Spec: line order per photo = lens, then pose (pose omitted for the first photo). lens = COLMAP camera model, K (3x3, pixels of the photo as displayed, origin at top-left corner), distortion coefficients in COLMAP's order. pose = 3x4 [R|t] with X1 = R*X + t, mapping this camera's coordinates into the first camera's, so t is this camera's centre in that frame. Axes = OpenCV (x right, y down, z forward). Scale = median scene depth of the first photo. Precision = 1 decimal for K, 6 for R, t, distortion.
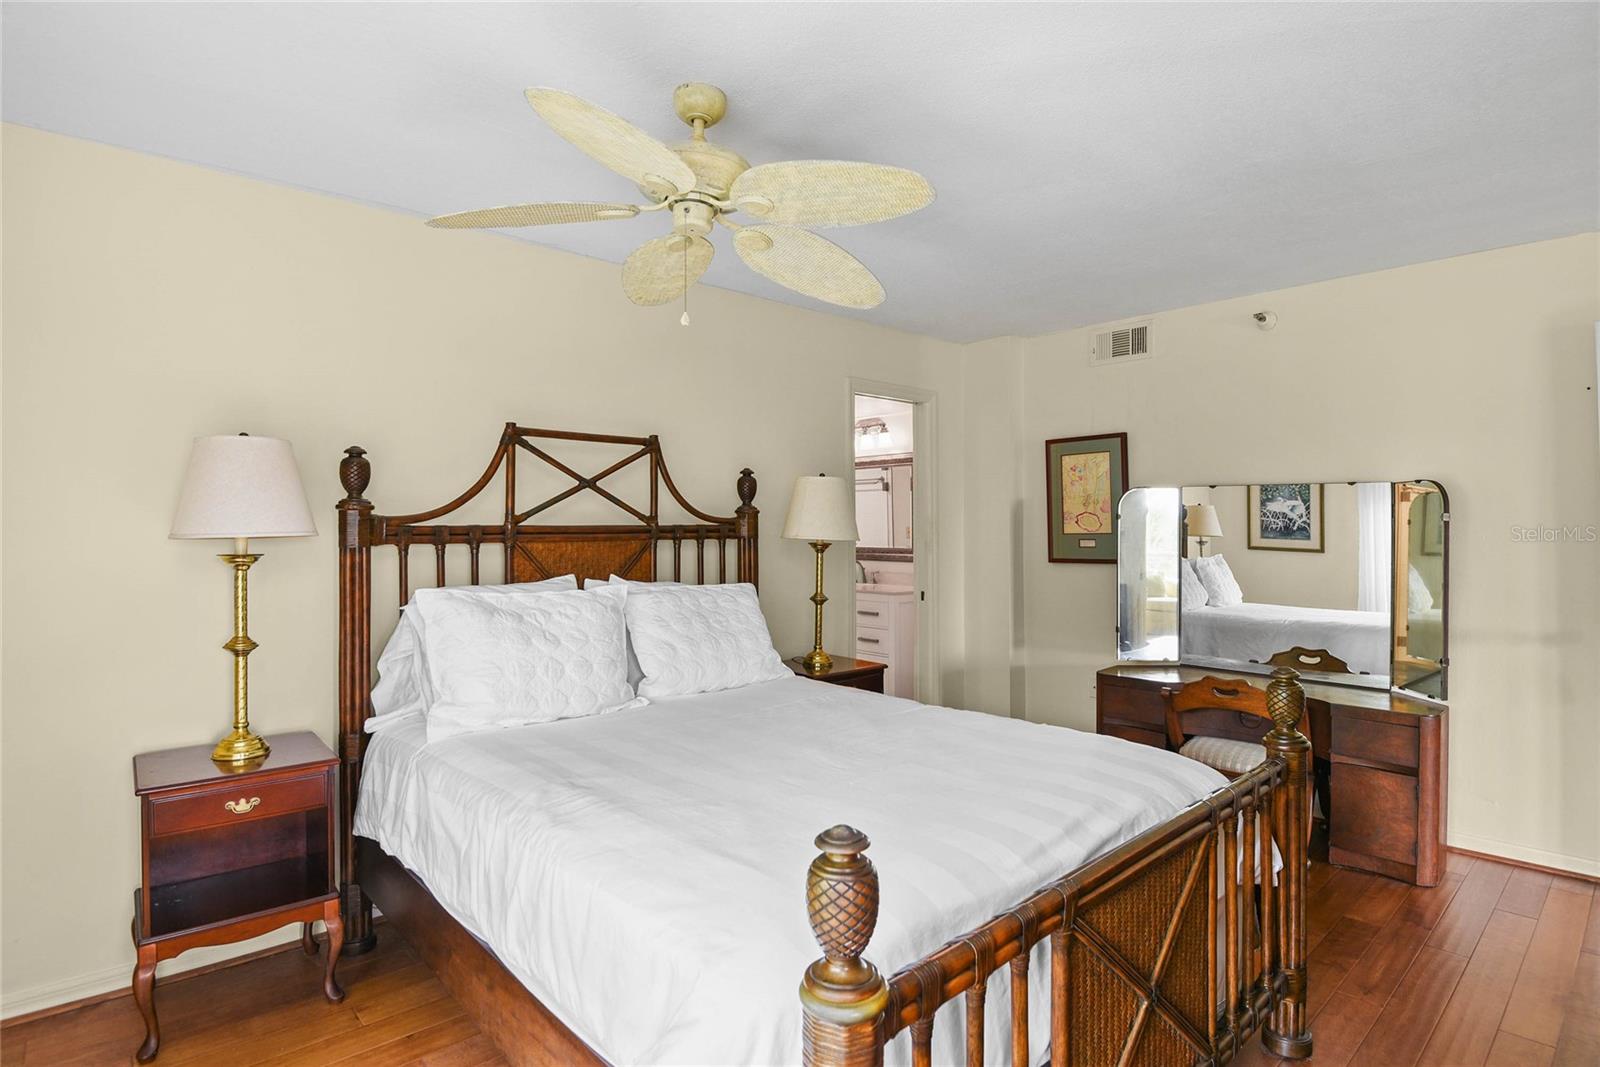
lens RADIAL K [[777.1, 0, 794.3], [0, 777.1, 538.2], [0, 0, 1]] dist [0.000552, -0.004724]
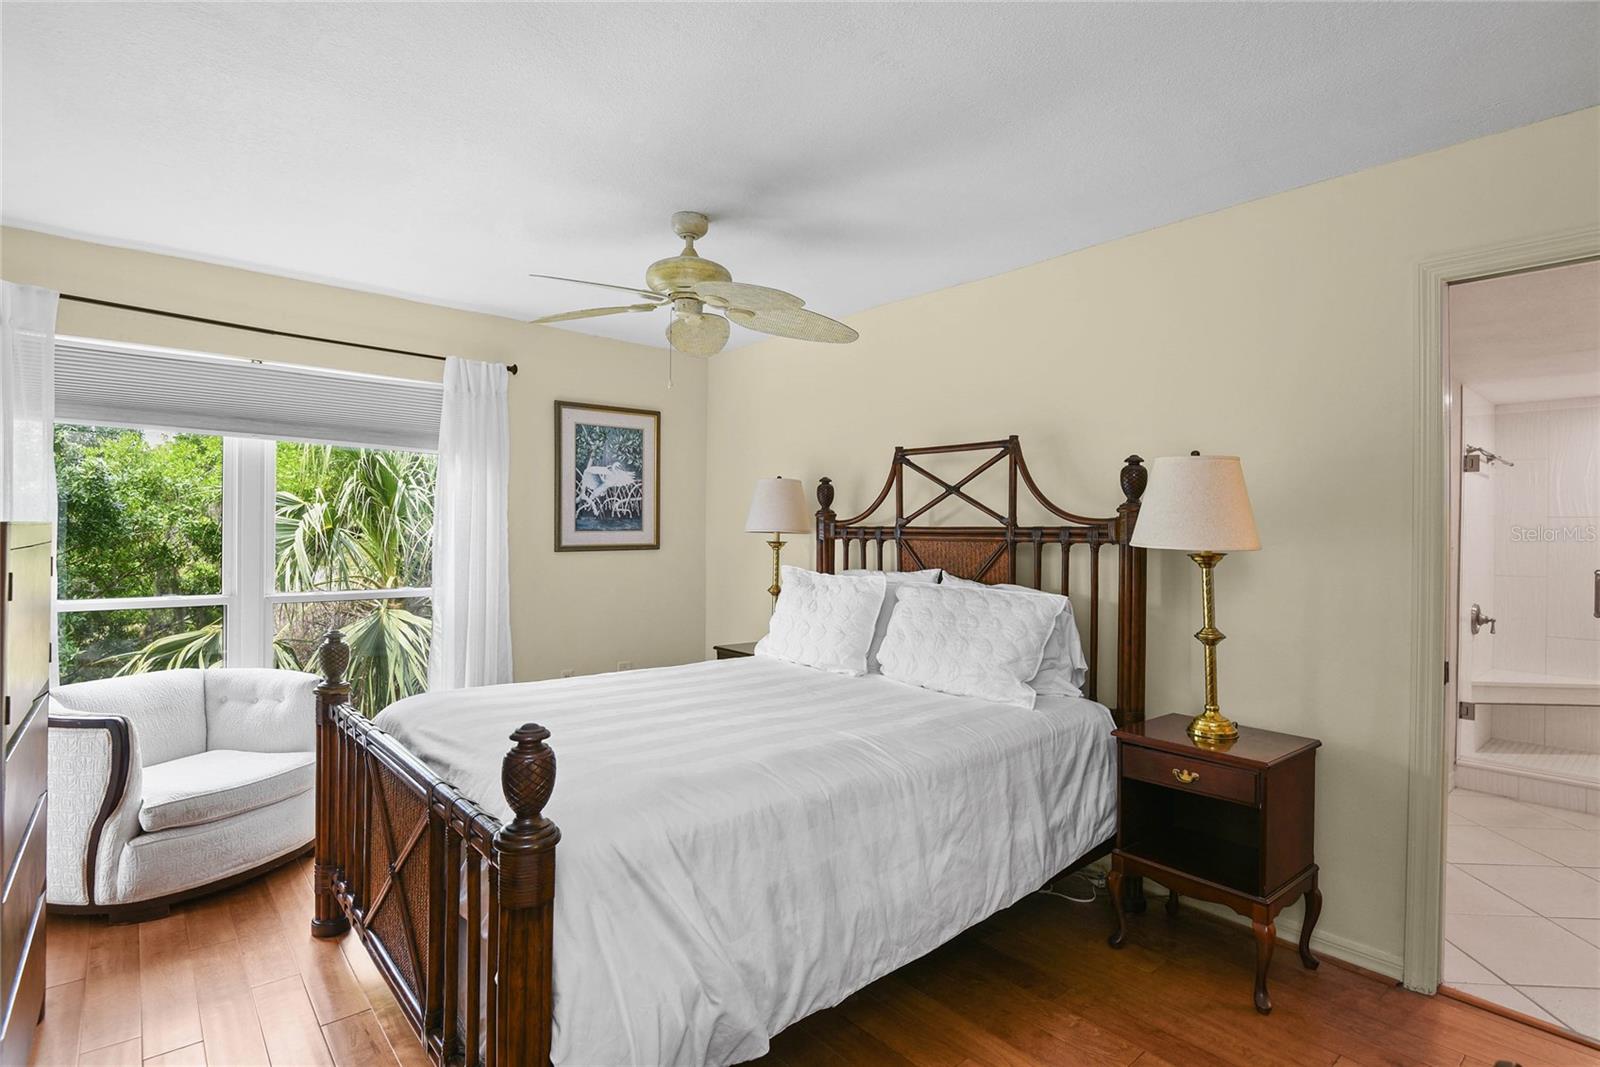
lens RADIAL K [[777.1, 0, 797.7], [0, 777.1, 531.4], [0, 0, 1]] dist [0.000552, -0.004724]
pose [[-0.010401, -0.001506, -0.999945, 0.817763], [-0.029915, 0.999552, -0.001194, -0.002231], [0.999498, 0.029900, -0.010441, 0.754803]]
